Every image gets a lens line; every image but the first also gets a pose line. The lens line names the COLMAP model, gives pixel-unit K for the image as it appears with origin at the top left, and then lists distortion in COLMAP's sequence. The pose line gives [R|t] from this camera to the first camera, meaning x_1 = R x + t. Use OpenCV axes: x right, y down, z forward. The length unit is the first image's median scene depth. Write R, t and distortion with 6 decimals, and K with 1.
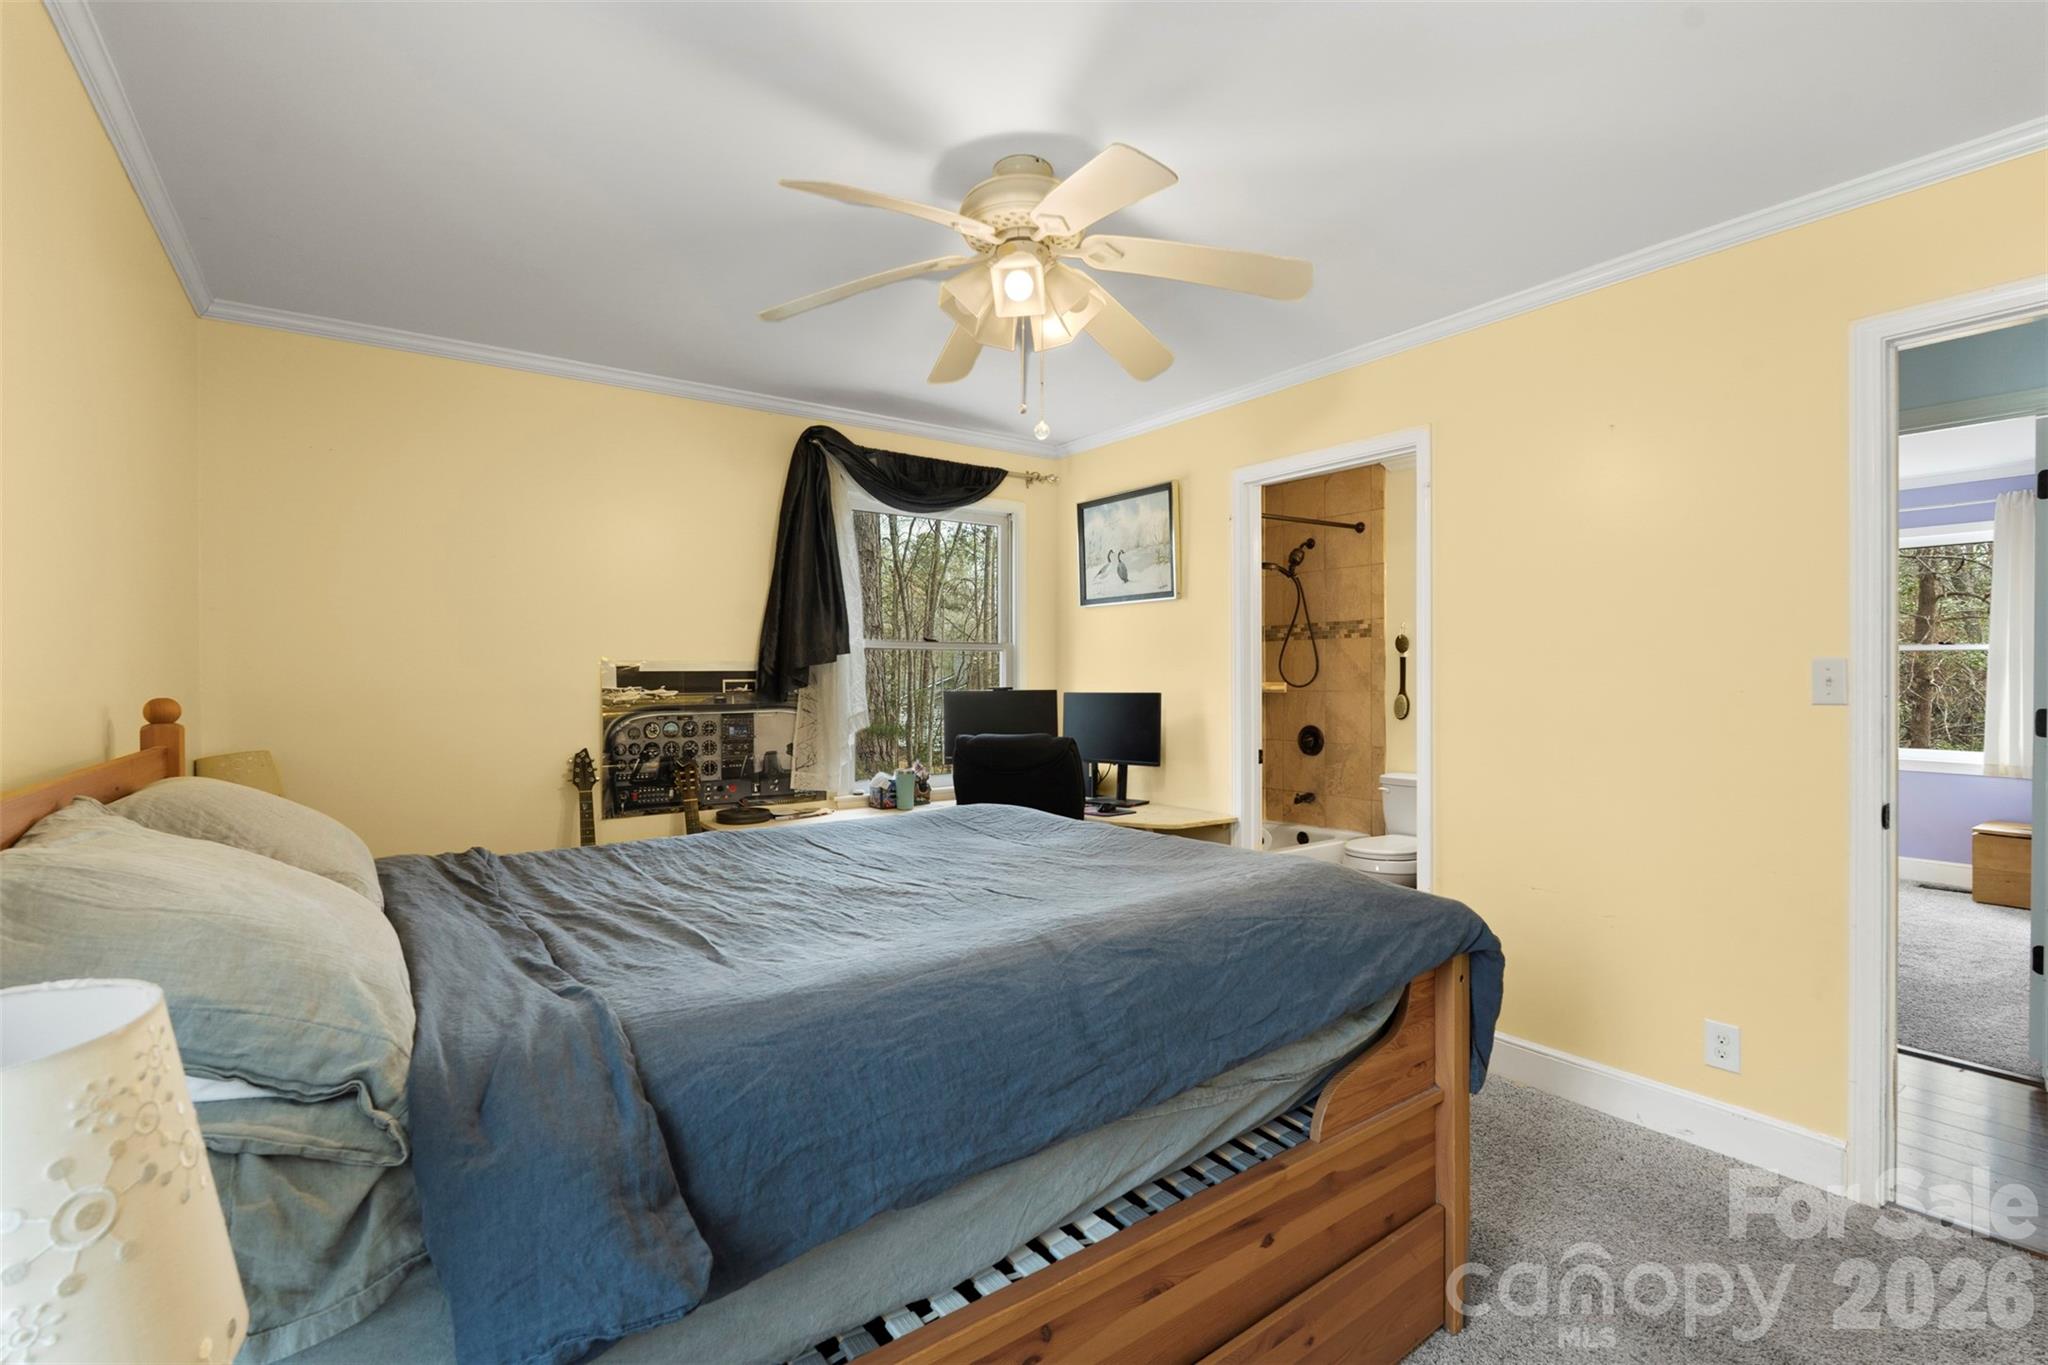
lens RADIAL K [[905.7, 0, 1027.2], [0, 905.7, 685.6], [0, 0, 1]] dist [-0.004143, 0.000733]
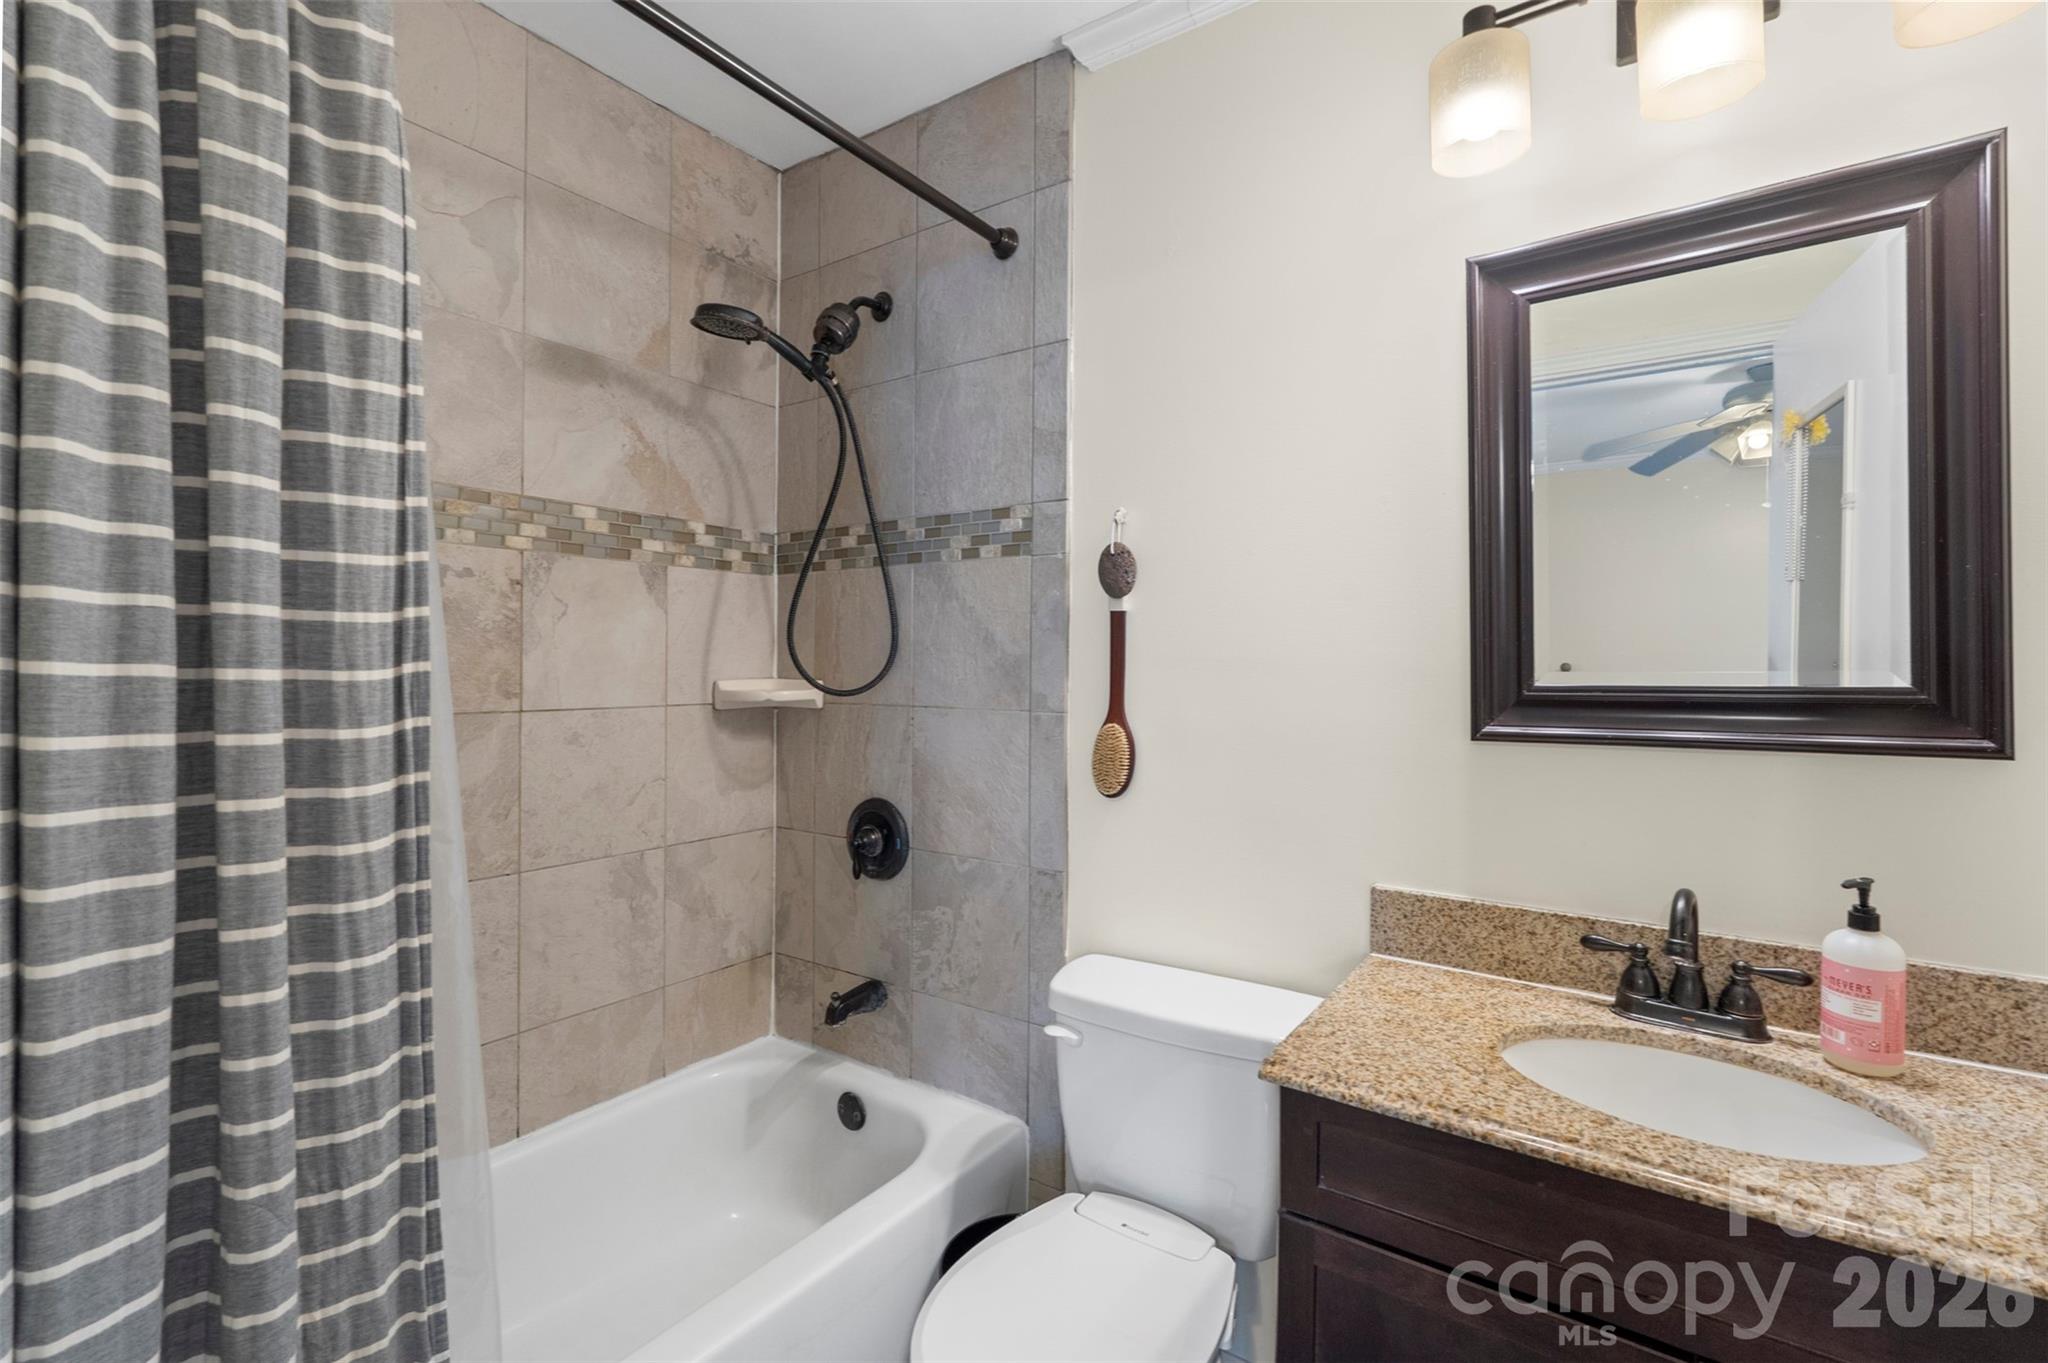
lens RADIAL K [[905.7, 0, 1022.0], [0, 905.7, 677.2], [0, 0, 1]] dist [-0.004143, 0.000733]
pose [[0.942592, 0.011055, 0.333763, 0.245867], [-0.010495, 0.999939, -0.003483, -0.004957], [-0.333781, -0.000219, 0.942651, 0.634085]]
